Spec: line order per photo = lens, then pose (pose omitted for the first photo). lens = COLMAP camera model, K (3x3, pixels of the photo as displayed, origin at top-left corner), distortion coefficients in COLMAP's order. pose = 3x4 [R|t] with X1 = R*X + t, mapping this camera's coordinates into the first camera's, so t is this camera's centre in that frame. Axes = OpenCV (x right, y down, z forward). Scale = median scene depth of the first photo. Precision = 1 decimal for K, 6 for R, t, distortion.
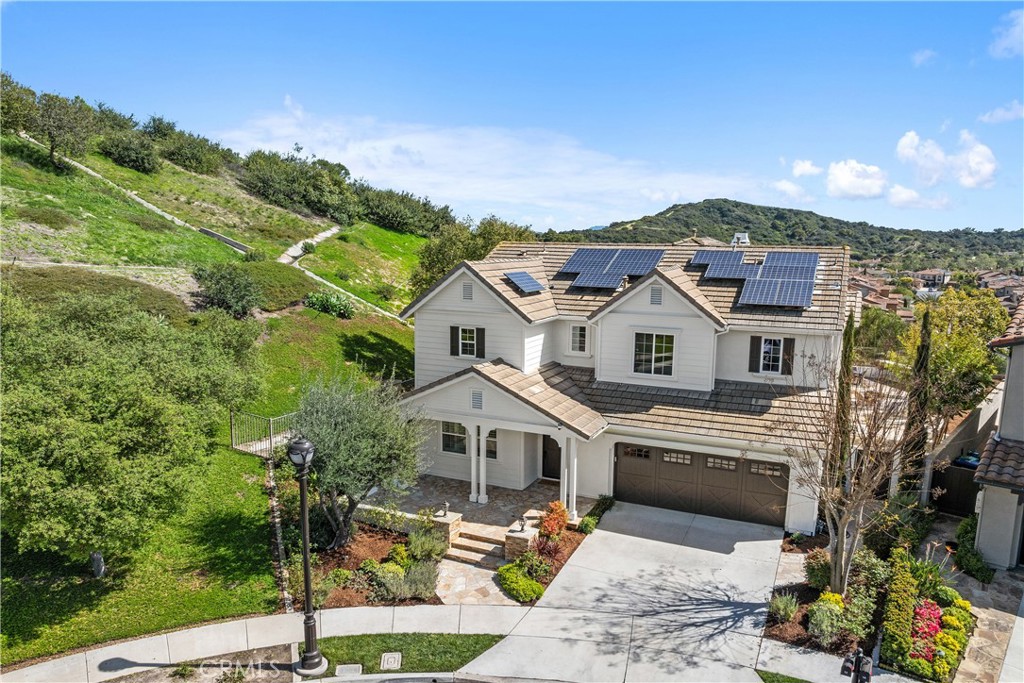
lens RADIAL K [[742.6, 0, 512.0], [0, 742.6, 341.5], [0, 0, 1]] dist [-0.037670, 0.000038]
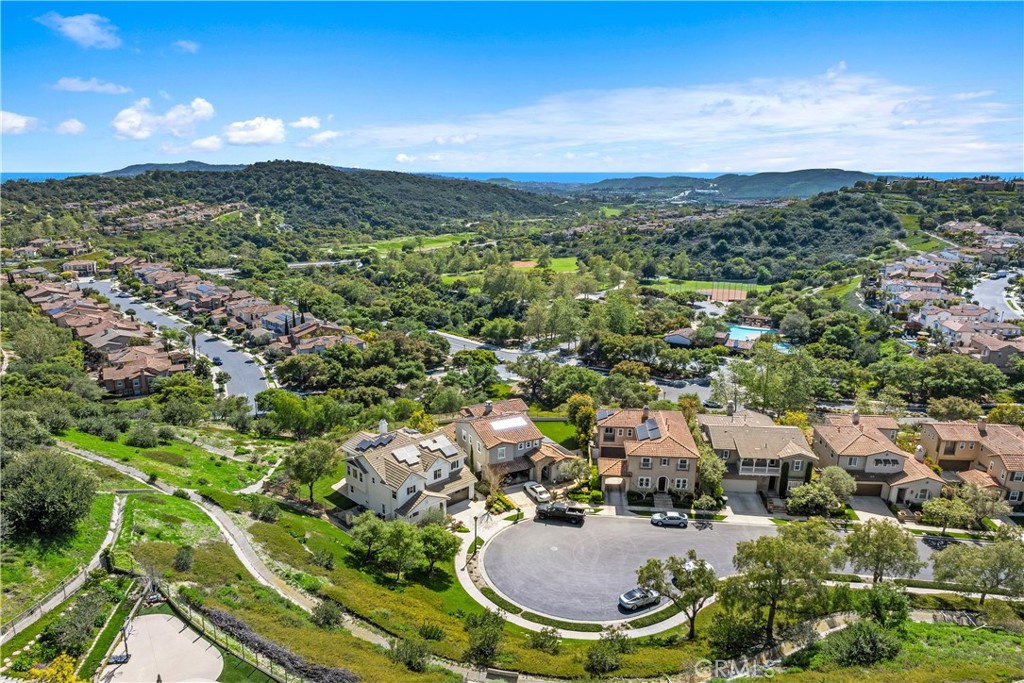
lens RADIAL K [[742.6, 0, 512.0], [0, 742.6, 341.5], [0, 0, 1]] dist [-0.037670, 0.000038]
pose [[0.367332, -0.237376, 0.899289, -3.405093], [0.137993, 0.970092, 0.199699, -1.562812], [-0.919796, 0.050740, 0.389102, -1.119583]]
